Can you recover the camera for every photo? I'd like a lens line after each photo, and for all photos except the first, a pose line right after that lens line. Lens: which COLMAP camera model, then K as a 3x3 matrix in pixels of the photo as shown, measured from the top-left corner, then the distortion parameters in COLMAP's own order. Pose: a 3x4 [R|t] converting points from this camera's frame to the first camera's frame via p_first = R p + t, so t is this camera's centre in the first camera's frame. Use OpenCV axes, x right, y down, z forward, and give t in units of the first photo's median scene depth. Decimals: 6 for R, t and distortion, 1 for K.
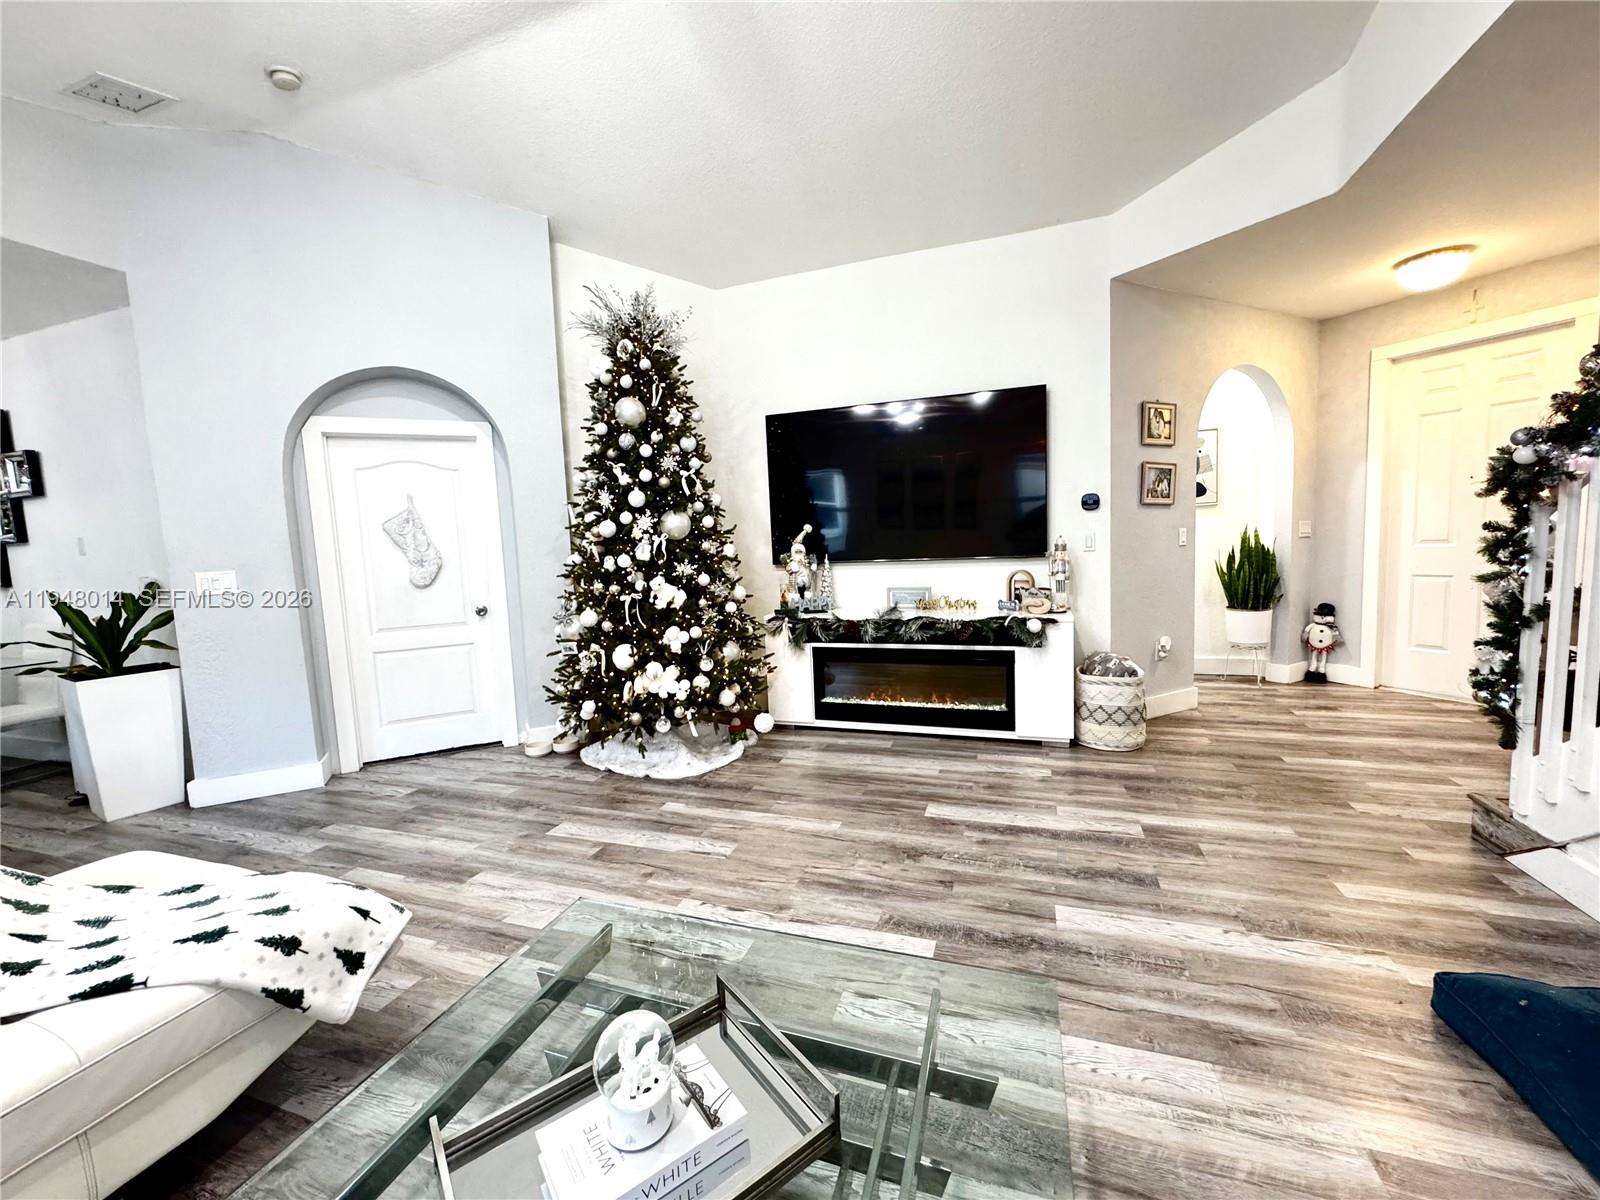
lens RADIAL K [[640.5, 0, 799.3], [0, 640.5, 600.8], [0, 0, 1]] dist [-0.003319, -0.000001]
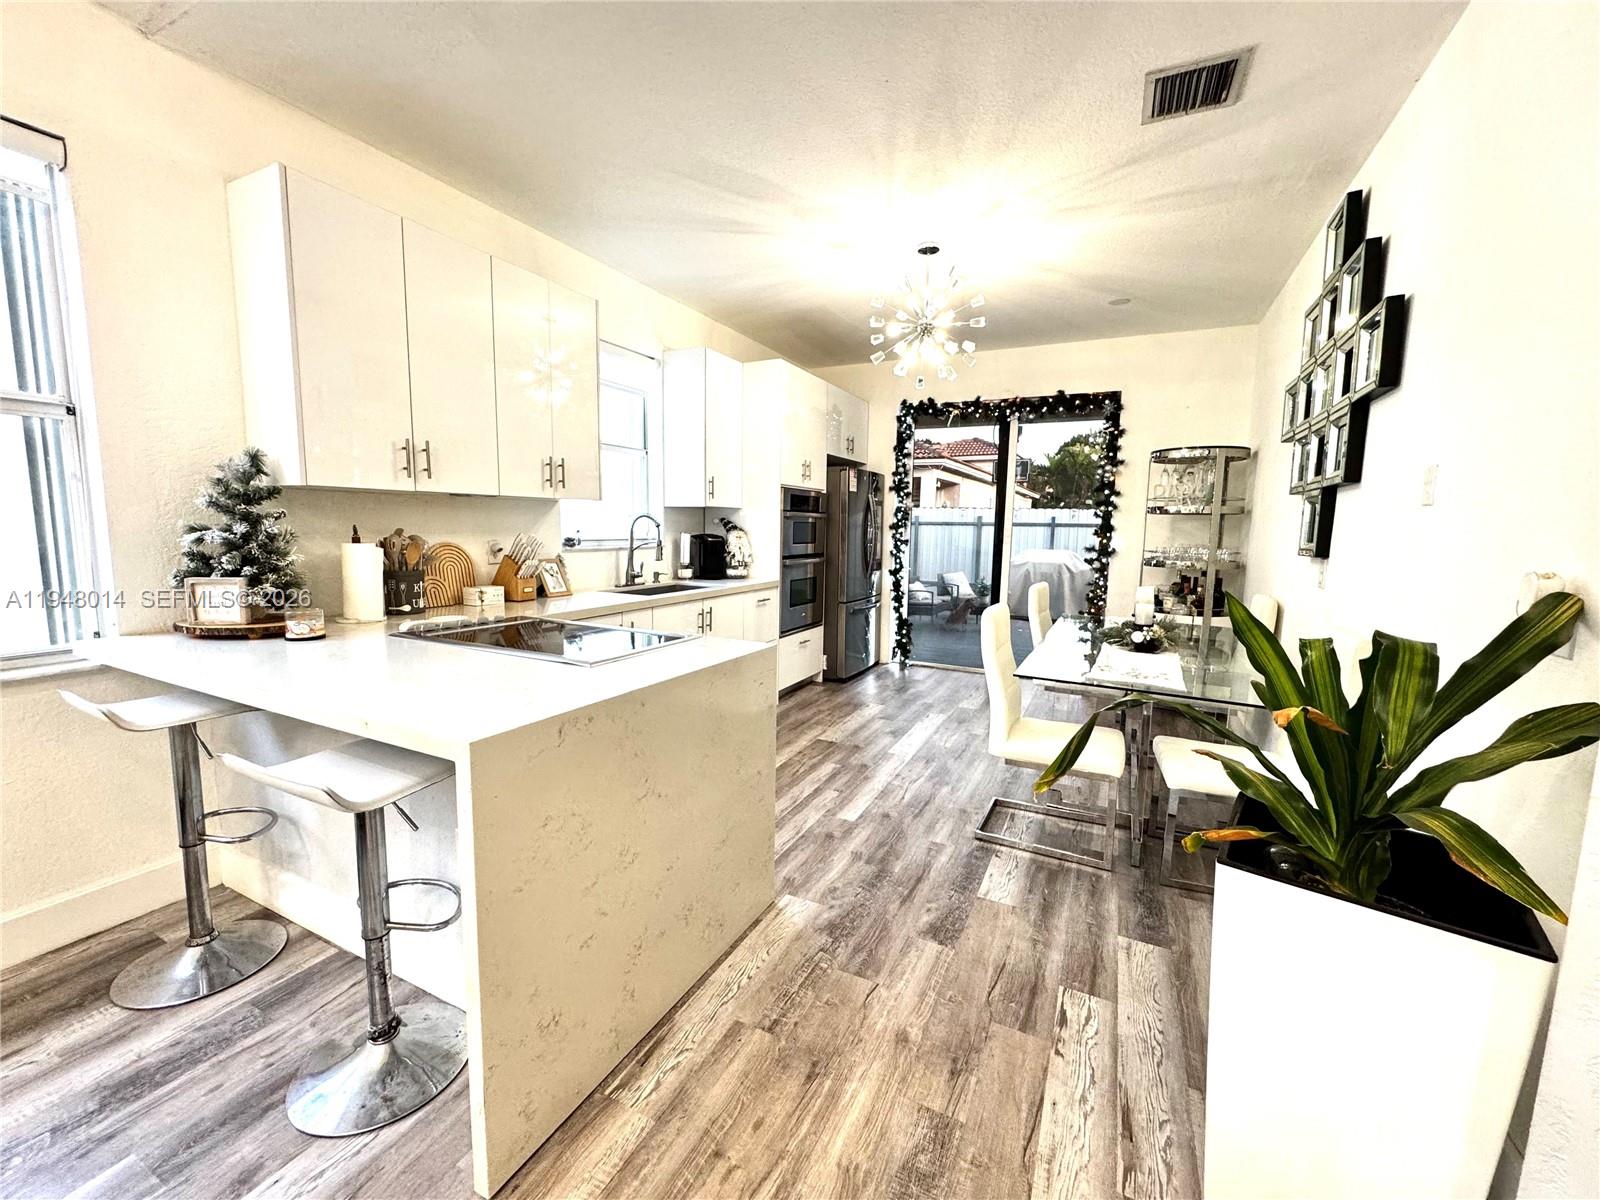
lens RADIAL K [[641.8, 0, 799.1], [0, 641.8, 600.0], [0, 0, 1]] dist [-0.003652, -0.000126]
pose [[-0.129501, 0.157611, -0.978973, -0.677271], [-0.107523, 0.979233, 0.171877, -0.040711], [0.985732, 0.127520, -0.109865, 0.684107]]
